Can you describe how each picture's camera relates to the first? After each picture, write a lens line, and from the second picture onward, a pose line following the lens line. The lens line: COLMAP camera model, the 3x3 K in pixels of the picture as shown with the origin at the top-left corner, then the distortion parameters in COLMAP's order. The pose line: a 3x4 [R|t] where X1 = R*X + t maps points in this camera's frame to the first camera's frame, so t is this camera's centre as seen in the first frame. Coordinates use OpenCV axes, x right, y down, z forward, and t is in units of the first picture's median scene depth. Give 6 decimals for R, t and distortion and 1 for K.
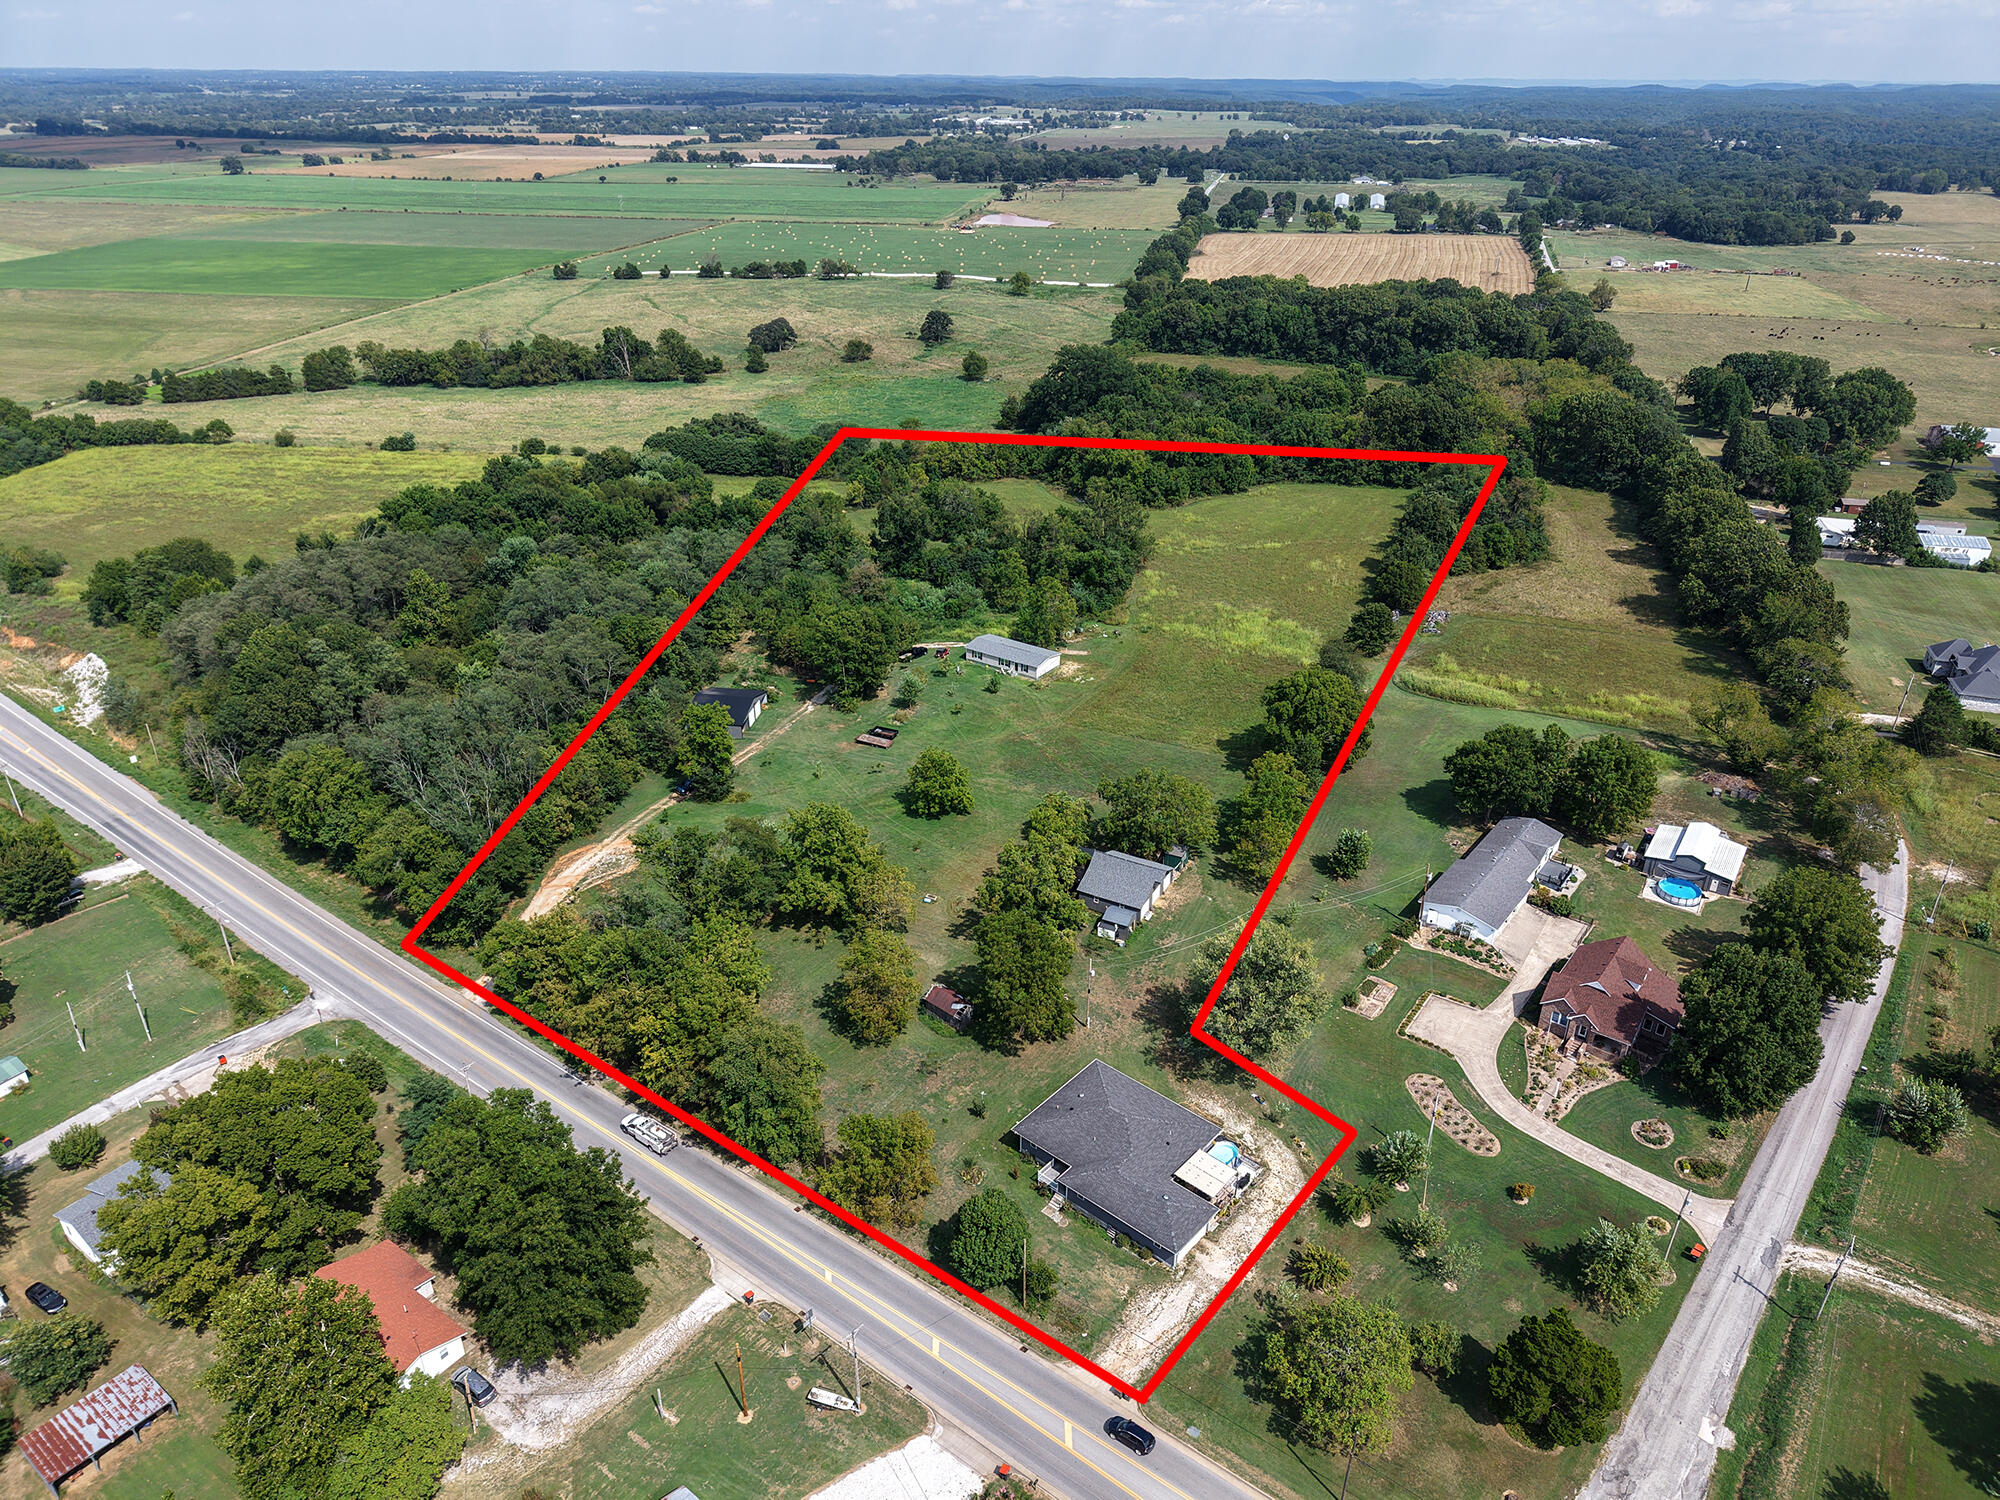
lens RADIAL K [[1345.0, 0, 1007.0], [0, 1345.0, 753.8], [0, 0, 1]] dist [0.028957, -0.017365]
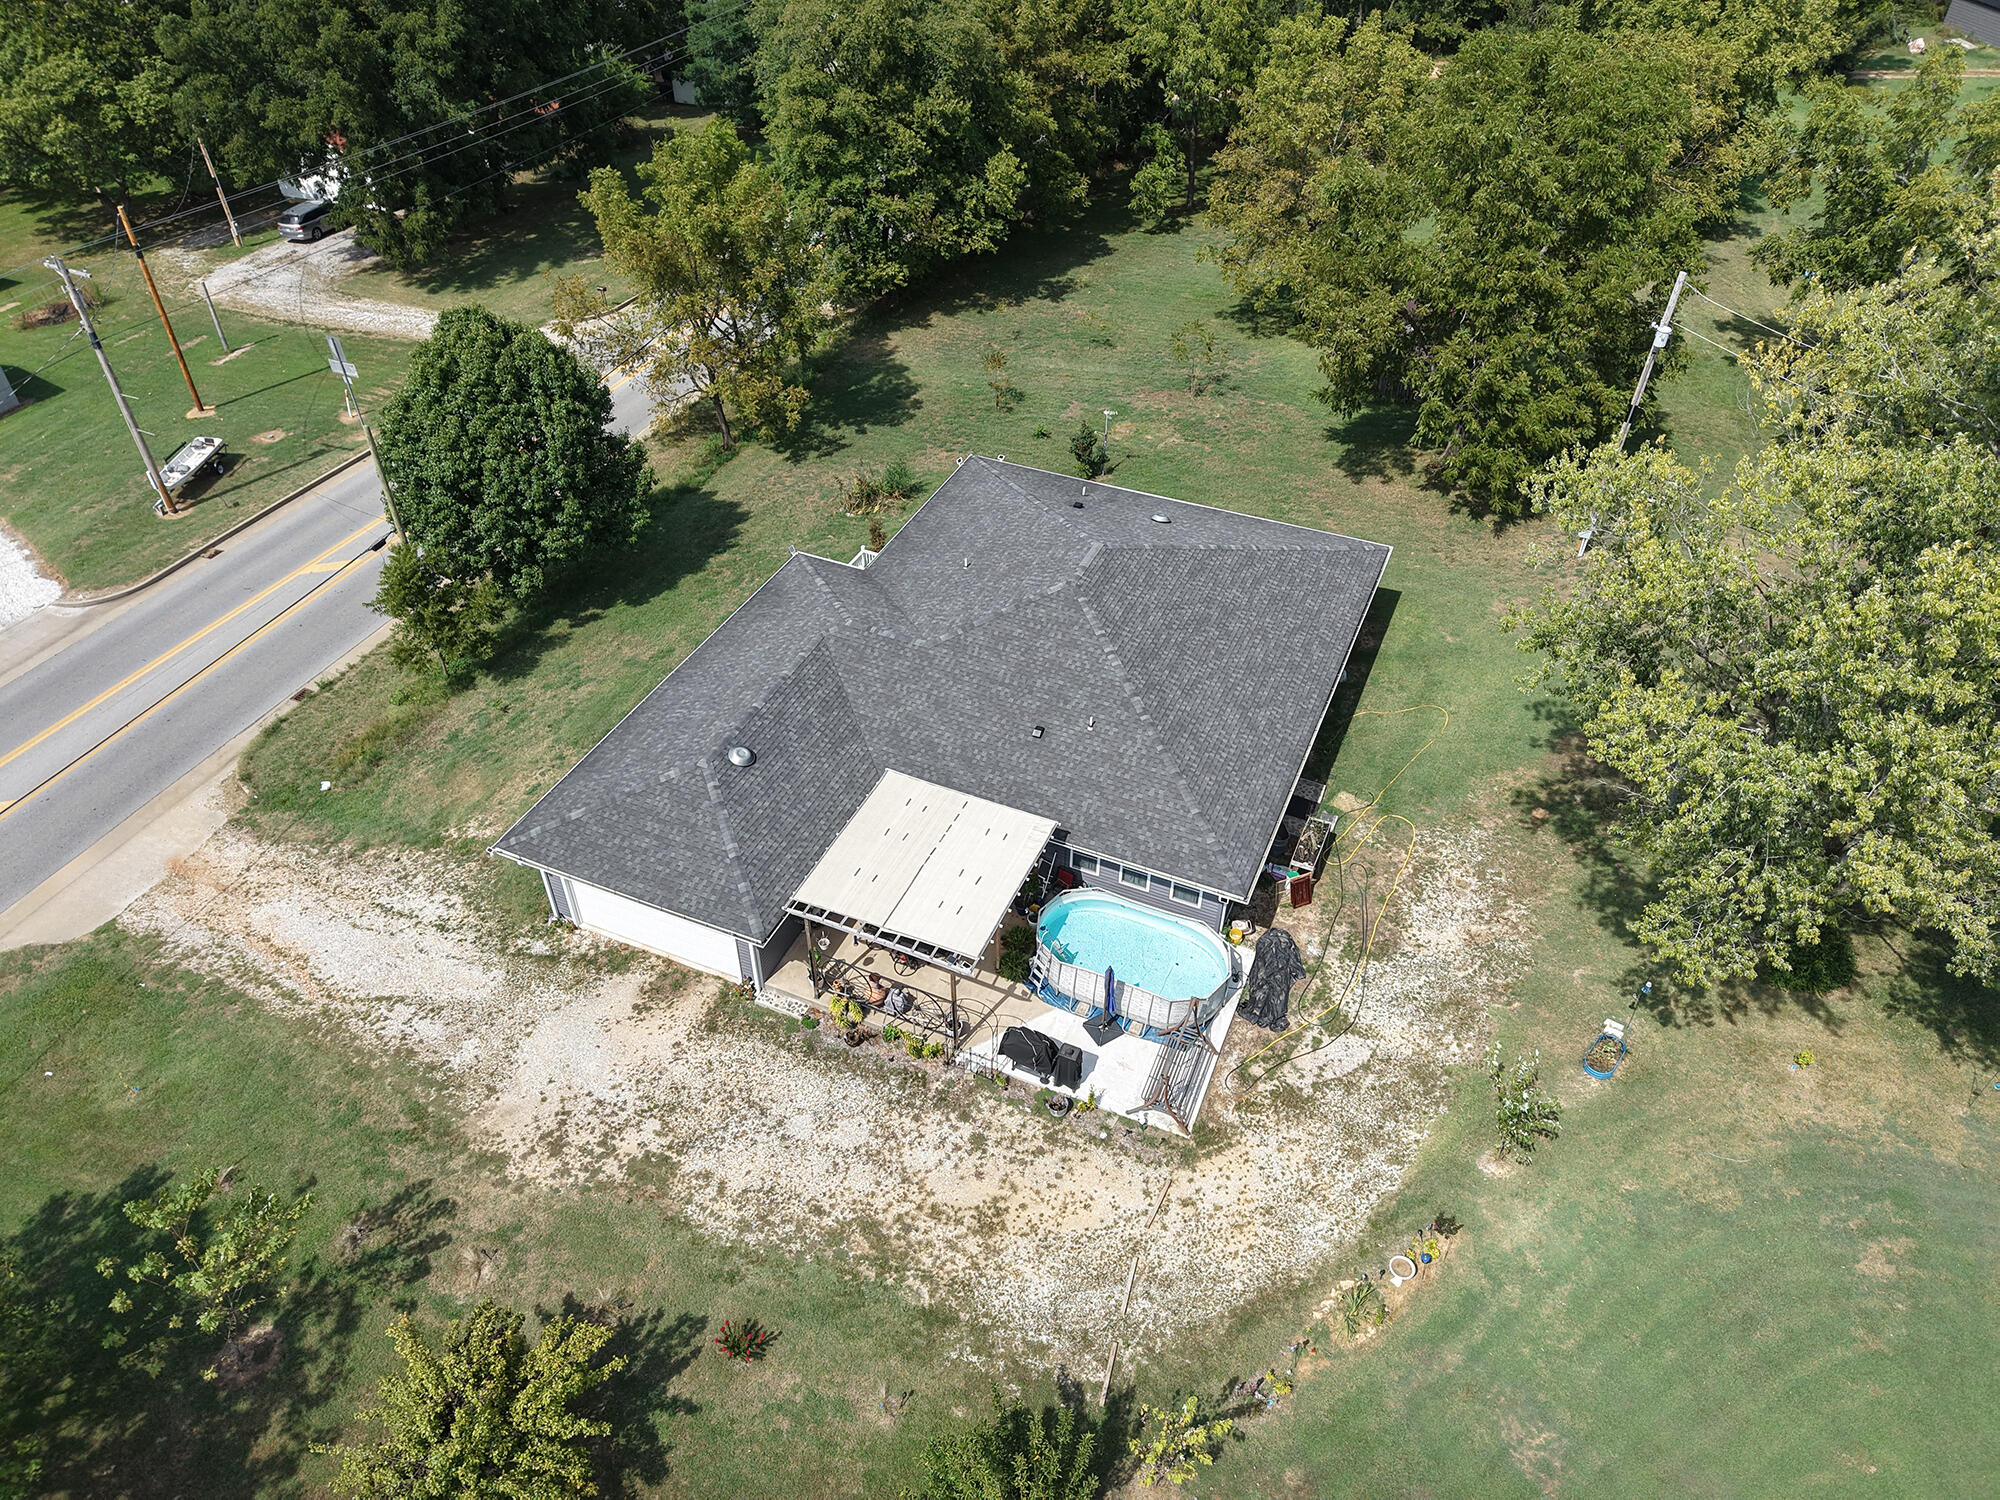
lens RADIAL K [[1345.0, 0, 1010.5], [0, 1345.0, 740.8], [0, 0, 1]] dist [0.028957, -0.017365]
pose [[0.296134, 0.614524, -0.731207, 0.089462], [-0.443744, 0.766429, 0.464412, 0.052700], [0.845811, 0.186941, 0.499657, 0.259297]]
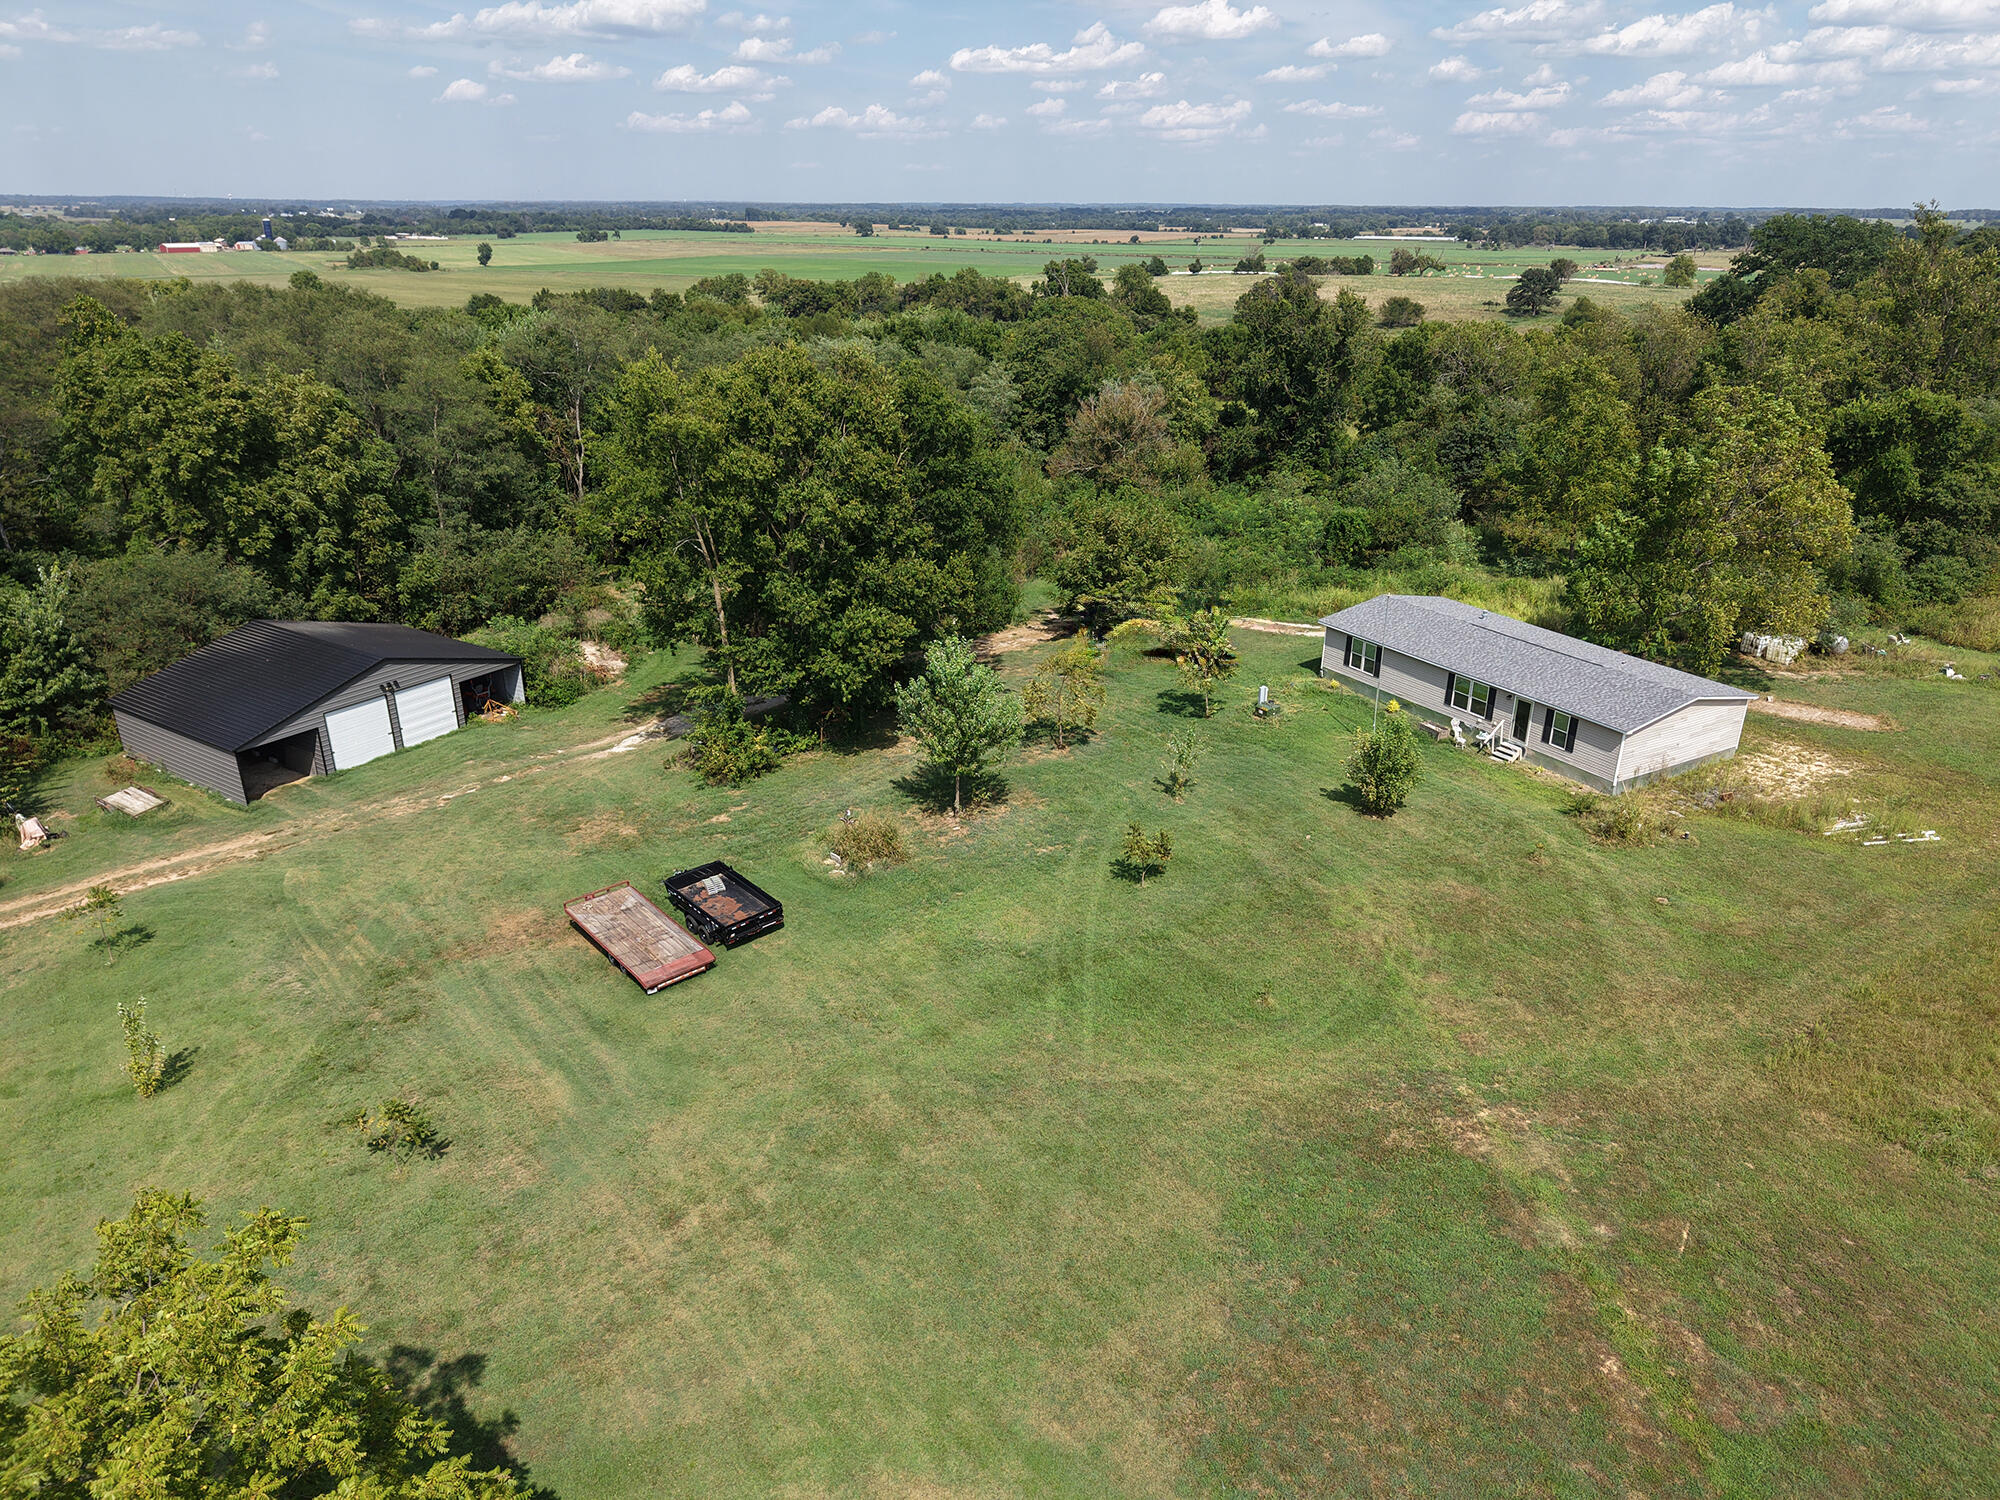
lens RADIAL K [[1345.0, 0, 1005.8], [0, 1345.0, 750.8], [0, 0, 1]] dist [0.028957, -0.017365]
pose [[0.906827, 0.159155, -0.390300, 0.009623], [-0.193220, 0.979914, -0.049344, -0.017779], [0.374607, 0.120160, 0.919364, 0.414623]]
